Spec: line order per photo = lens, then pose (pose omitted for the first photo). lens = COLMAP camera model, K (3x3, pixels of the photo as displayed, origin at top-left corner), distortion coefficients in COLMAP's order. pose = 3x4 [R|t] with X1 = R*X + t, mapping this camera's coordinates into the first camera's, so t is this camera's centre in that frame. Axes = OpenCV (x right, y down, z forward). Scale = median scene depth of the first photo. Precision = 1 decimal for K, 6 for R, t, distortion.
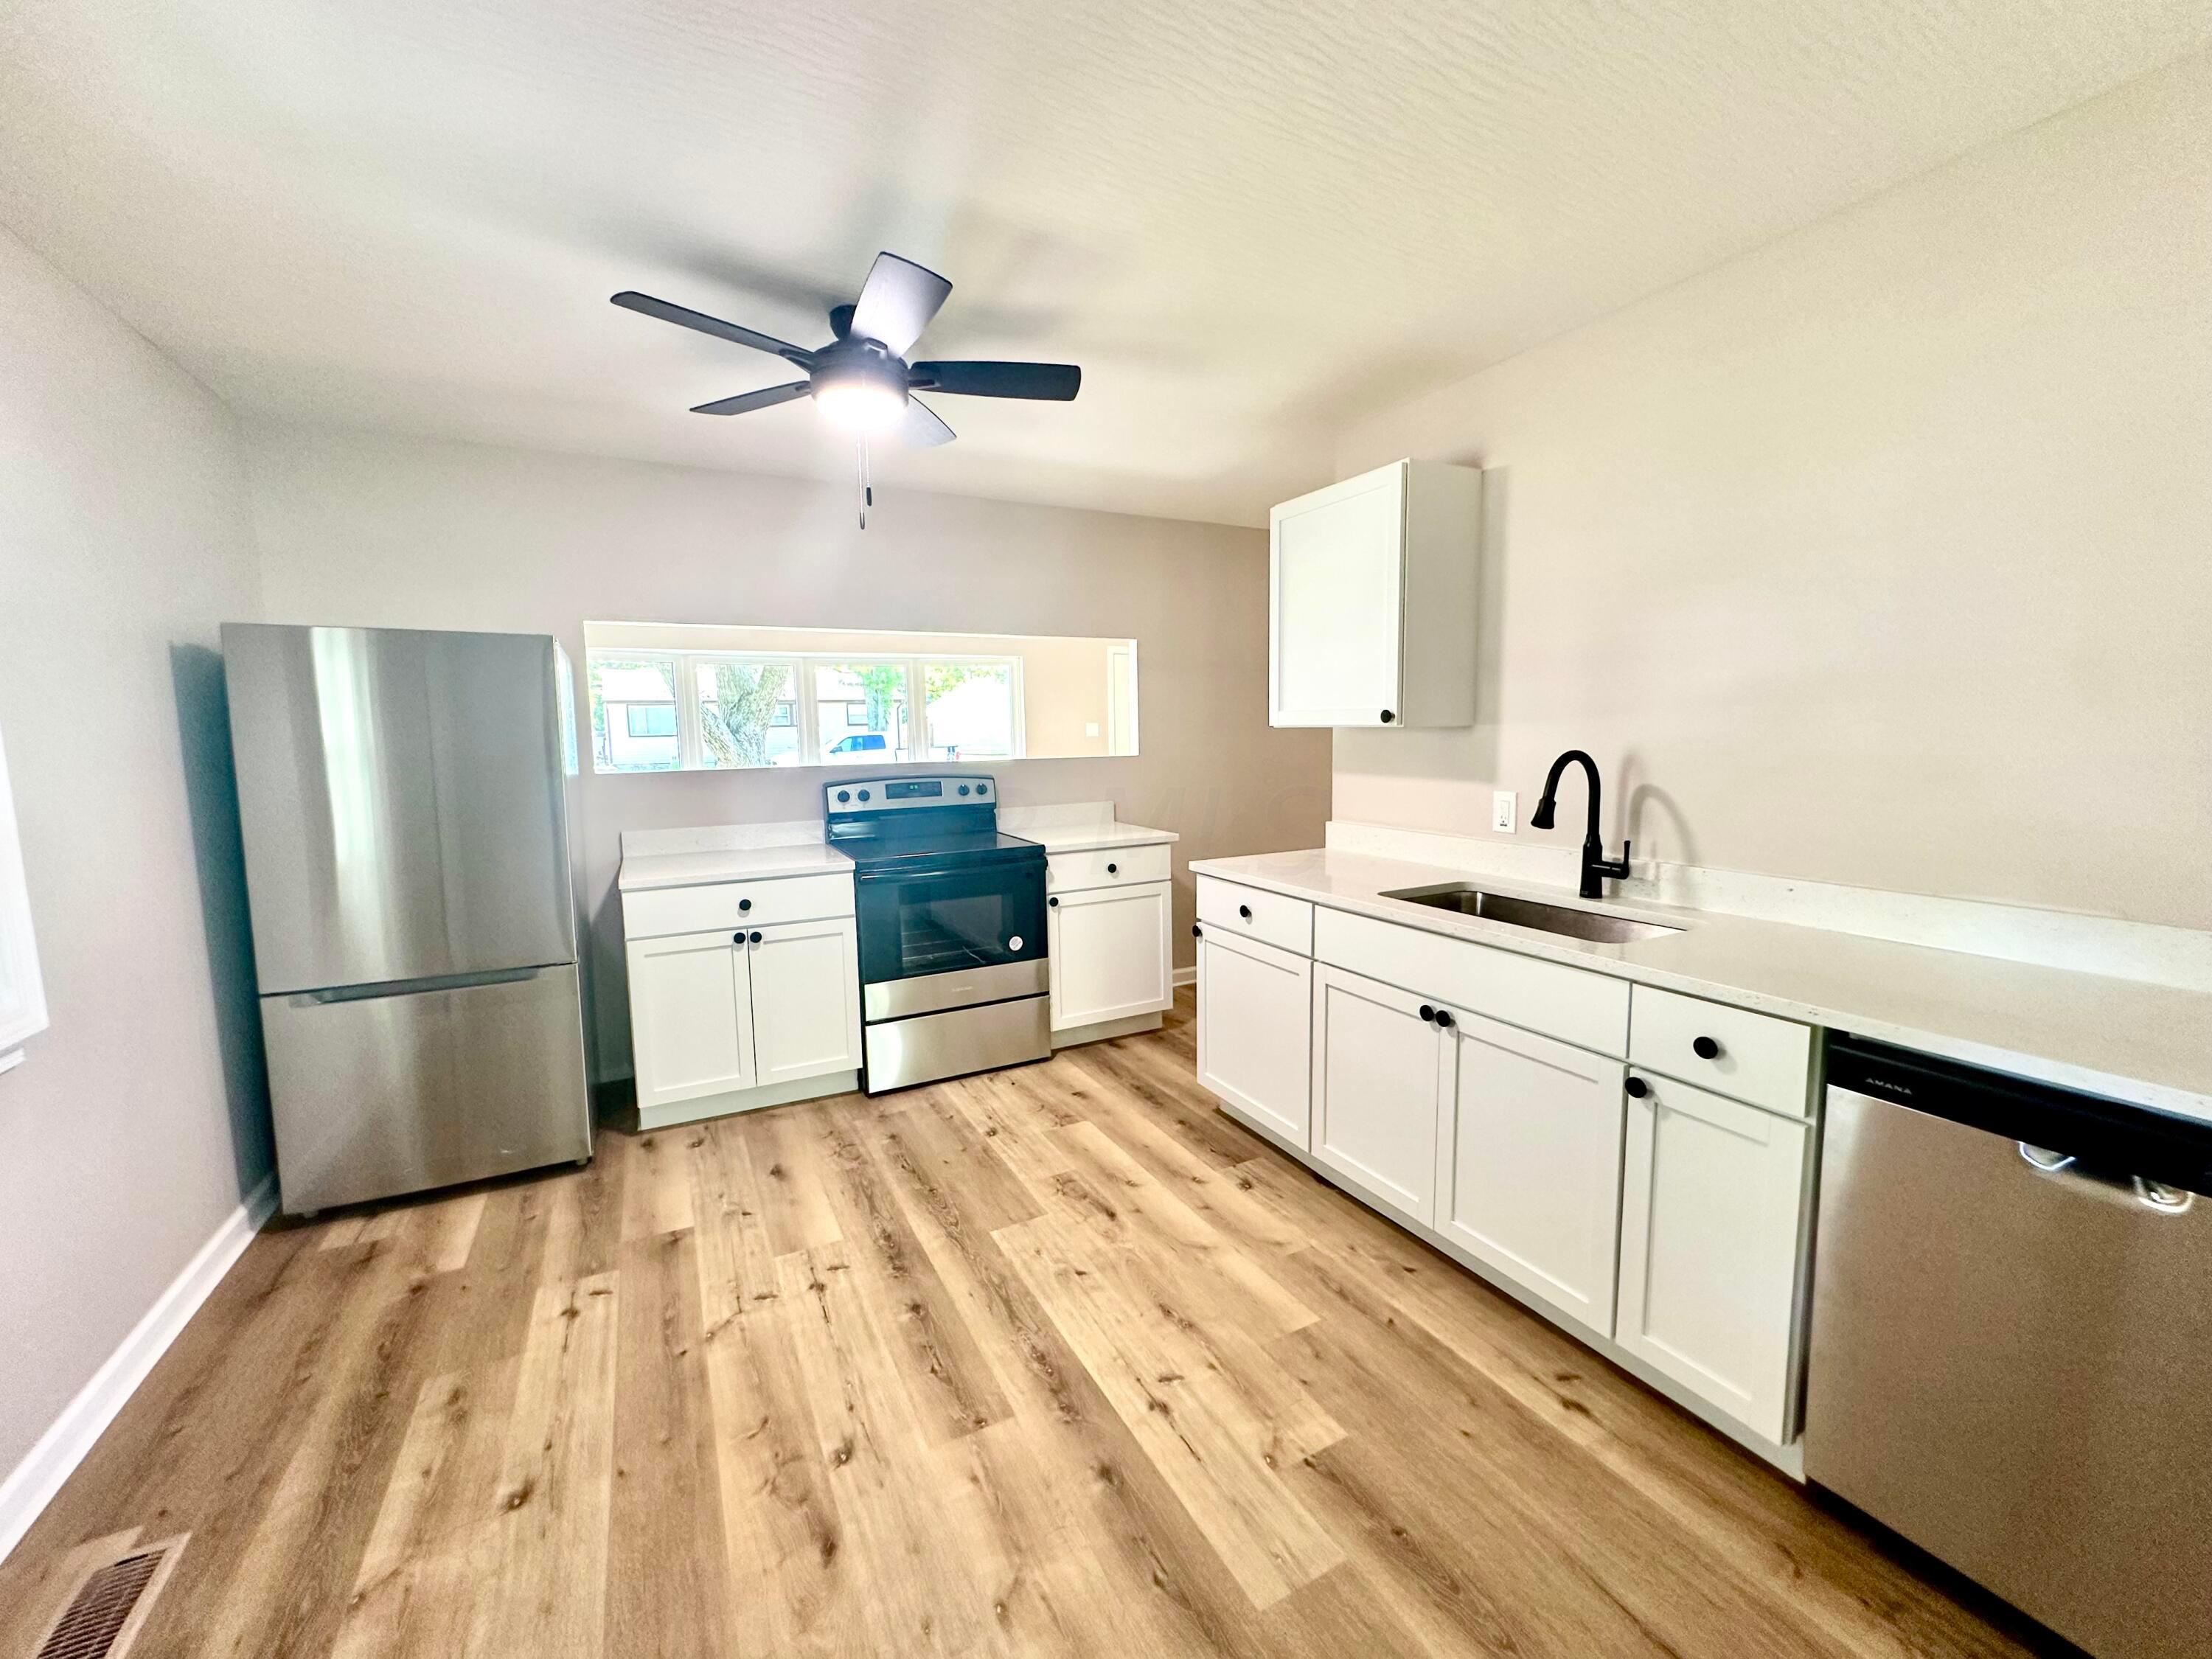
lens RADIAL K [[884.1, 0, 1101.9], [0, 884.1, 828.3], [0, 0, 1]] dist [-0.001433, -0.000153]
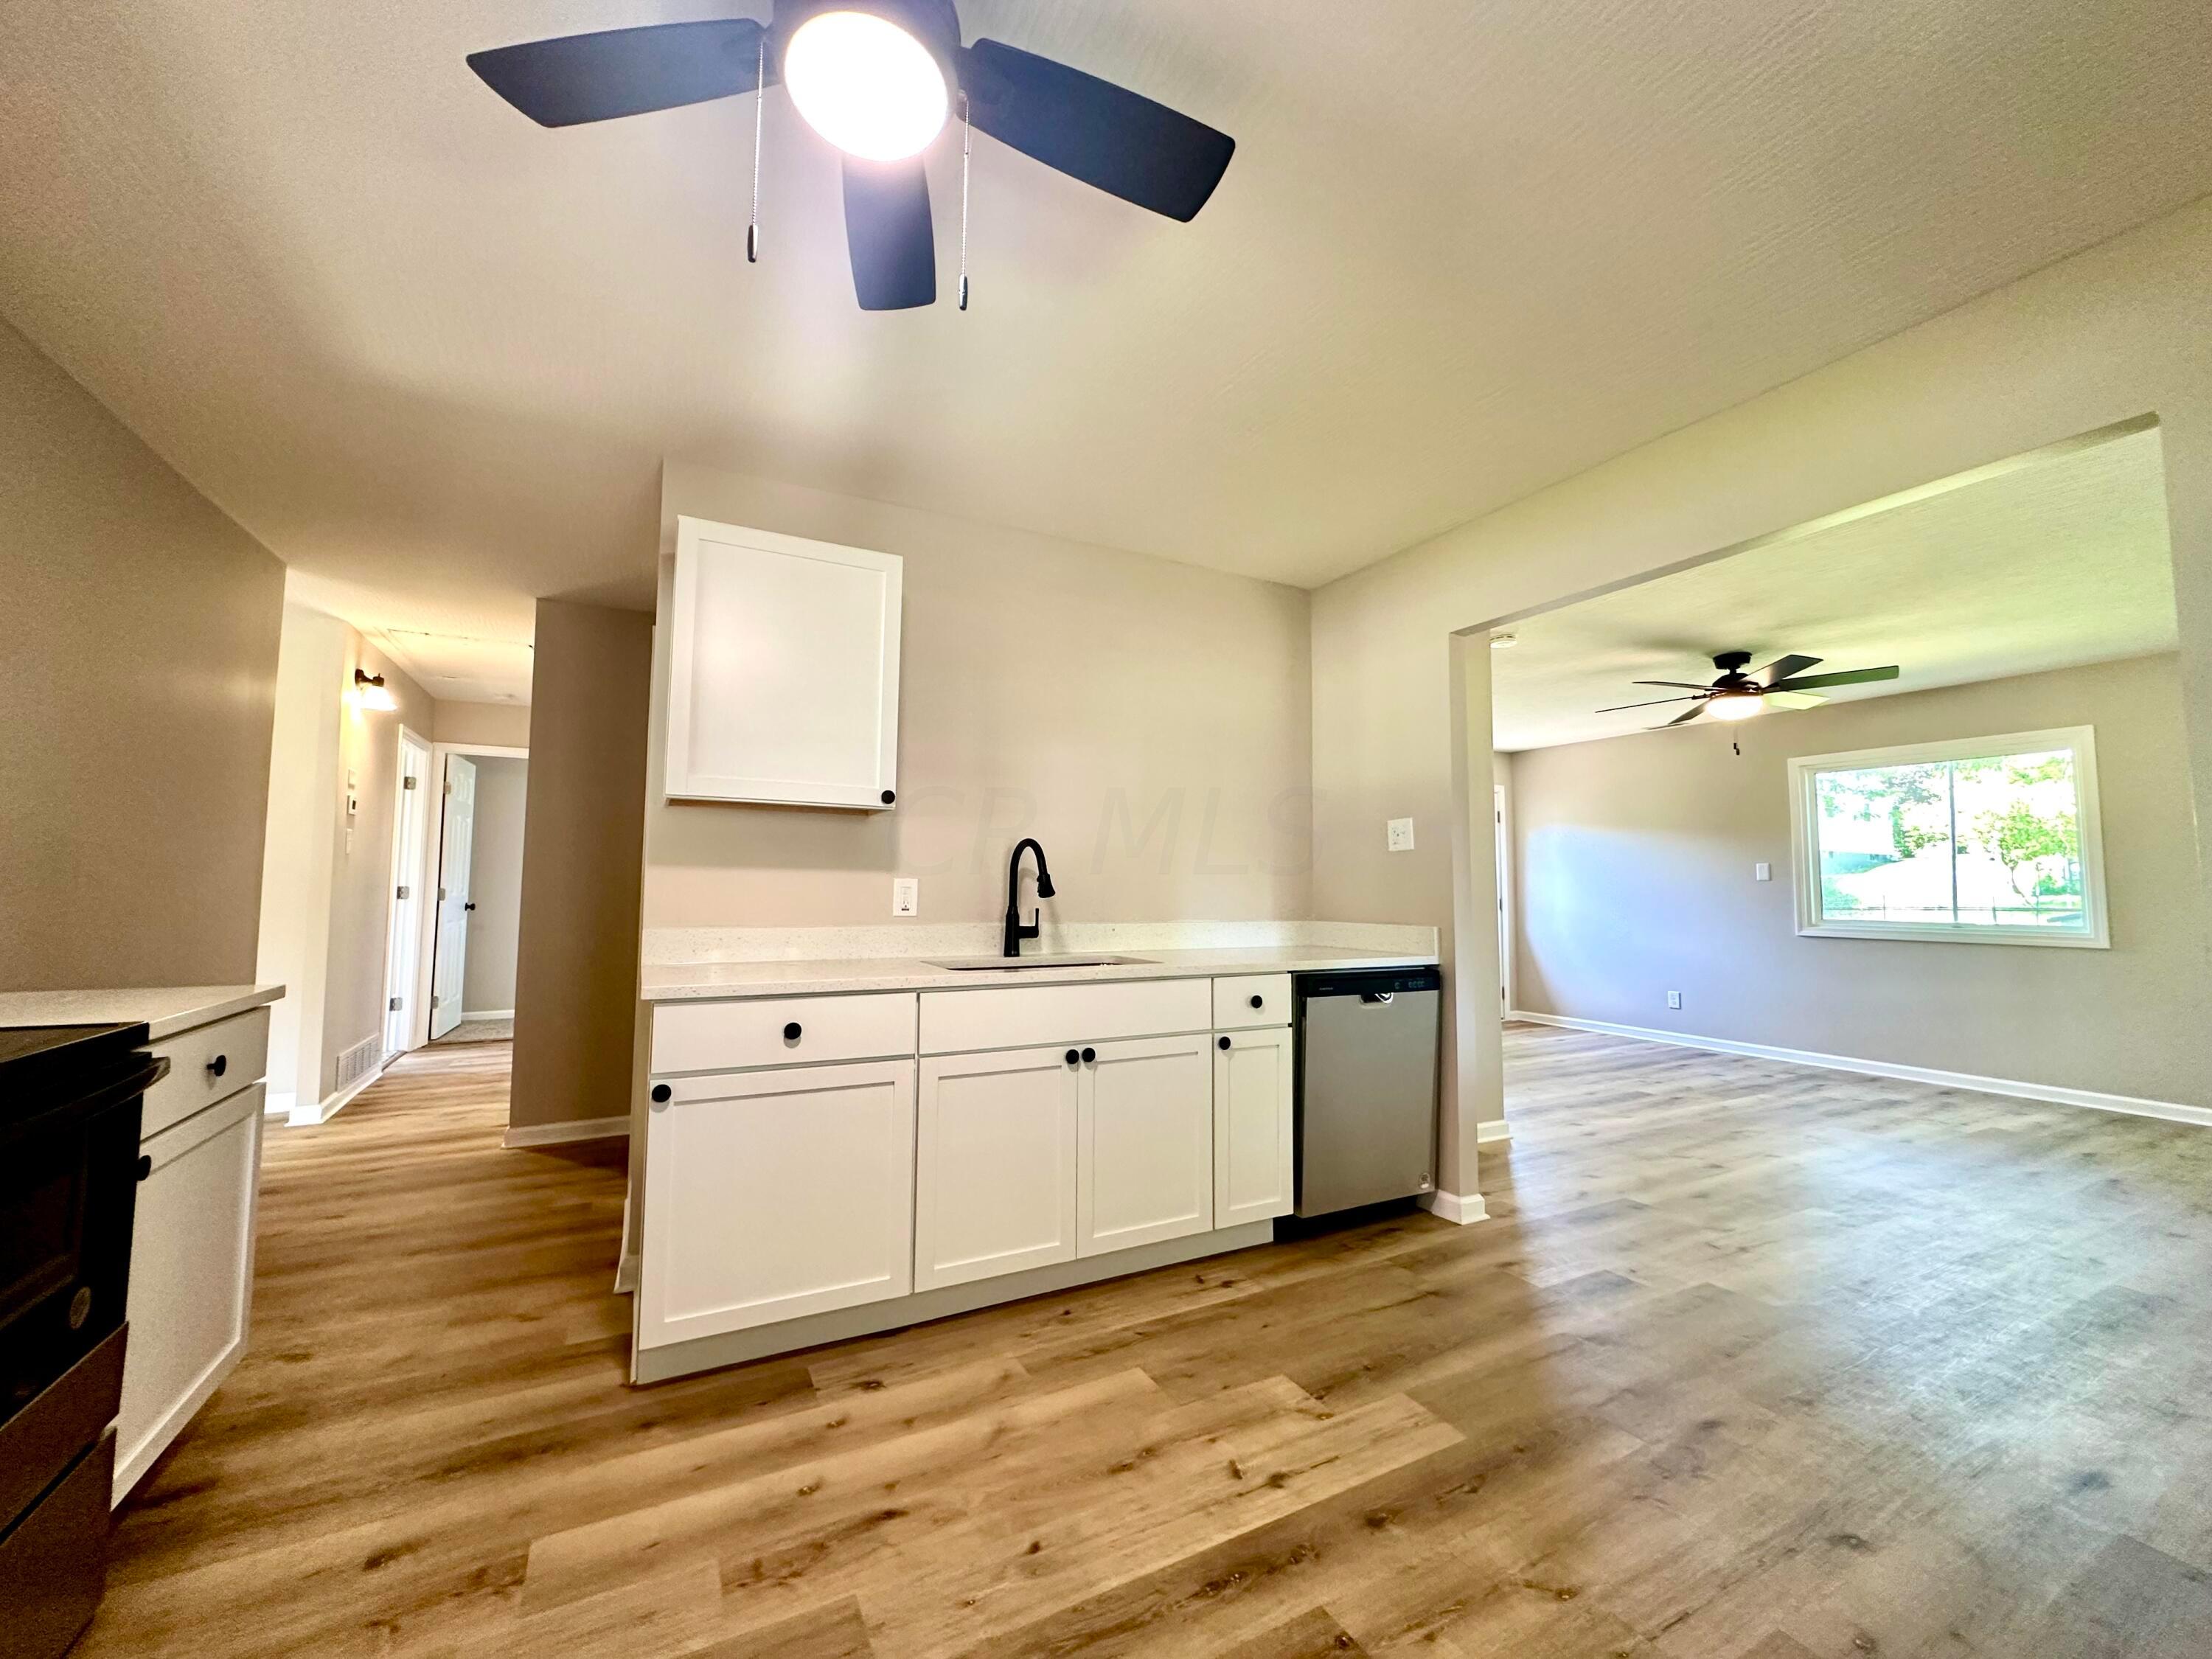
lens RADIAL K [[884.1, 0, 1101.9], [0, 884.1, 828.3], [0, 0, 1]] dist [-0.001433, -0.000153]
pose [[-0.008419, 0.085315, 0.996318, -0.824766], [0.105004, 0.990921, -0.083965, 0.018215], [-0.994436, 0.103910, -0.017301, 0.993535]]
